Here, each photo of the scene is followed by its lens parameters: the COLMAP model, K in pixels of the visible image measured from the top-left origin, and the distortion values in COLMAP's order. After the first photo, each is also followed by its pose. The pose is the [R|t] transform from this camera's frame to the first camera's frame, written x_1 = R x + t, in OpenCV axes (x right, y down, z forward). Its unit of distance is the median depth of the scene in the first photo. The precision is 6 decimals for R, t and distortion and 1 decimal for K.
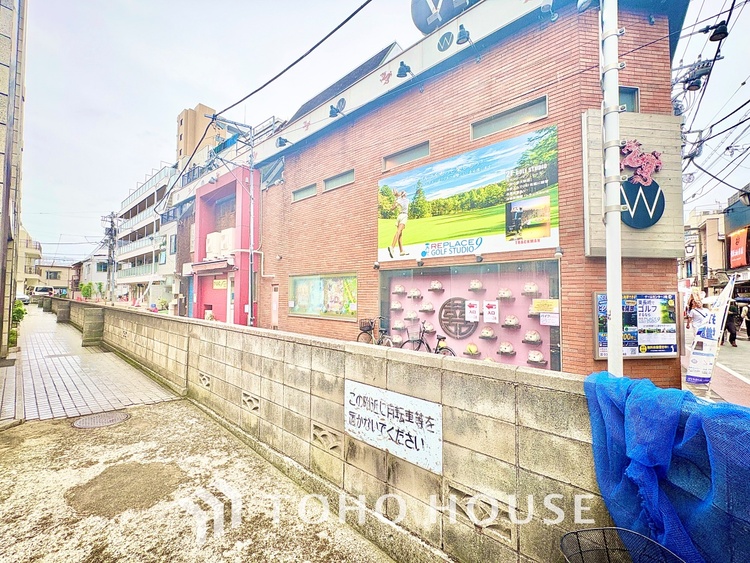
lens RADIAL K [[298.4, 0, 374.8], [0, 298.4, 282.6], [0, 0, 1]] dist [0.000941, 0.000183]
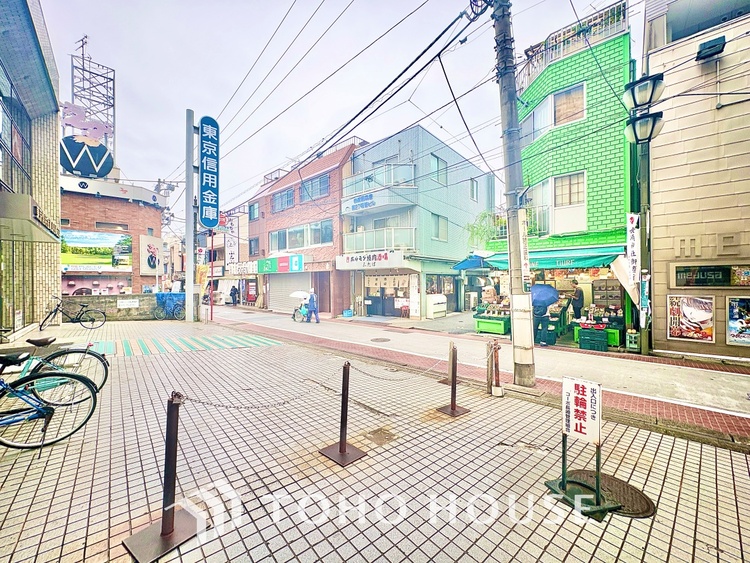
lens RADIAL K [[298.4, 0, 374.9], [0, 298.4, 280.5], [0, 0, 1]] dist [0.000941, 0.000183]
pose [[0.149410, -0.001616, 0.988774, -1.601598], [-0.024352, 0.999689, 0.005314, -0.073457], [-0.988475, -0.024873, 0.149324, -1.542162]]
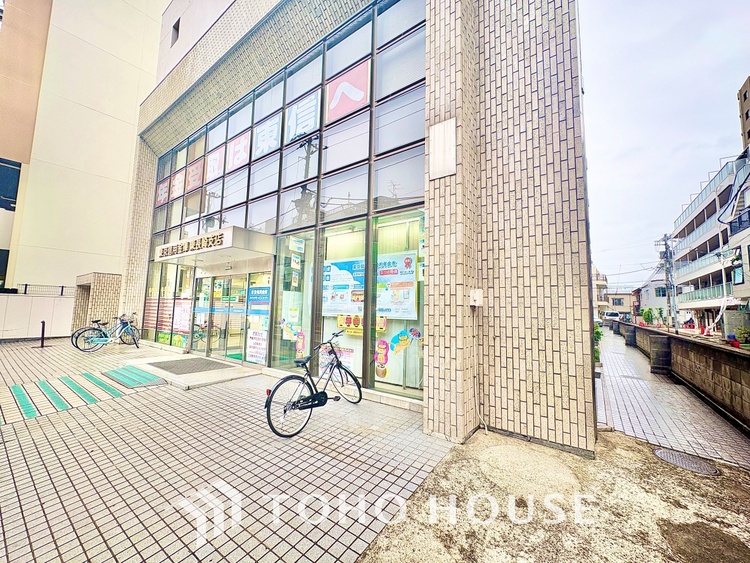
lens RADIAL K [[298.4, 0, 375.1], [0, 298.4, 280.1], [0, 0, 1]] dist [0.000941, 0.000183]
pose [[0.068127, -0.100689, -0.992583, 0.003592], [0.009817, 0.994914, -0.100251, -0.008424], [0.997628, -0.002914, 0.068769, -0.012410]]
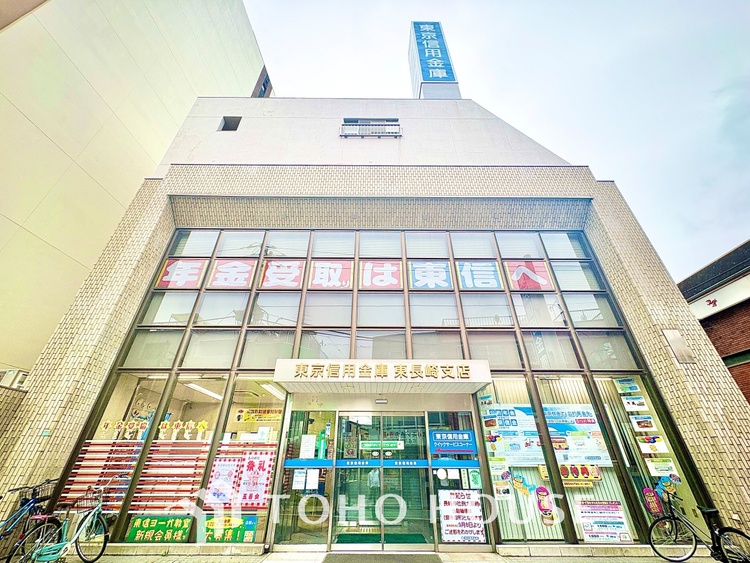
lens RADIAL K [[298.4, 0, 377.4], [0, 298.4, 280.7], [0, 0, 1]] dist [0.000941, 0.000183]
pose [[0.645059, -0.395049, -0.654091, -0.365273], [0.023242, 0.865739, -0.499956, -0.033928], [0.763779, 0.307298, 0.567634, -0.984853]]
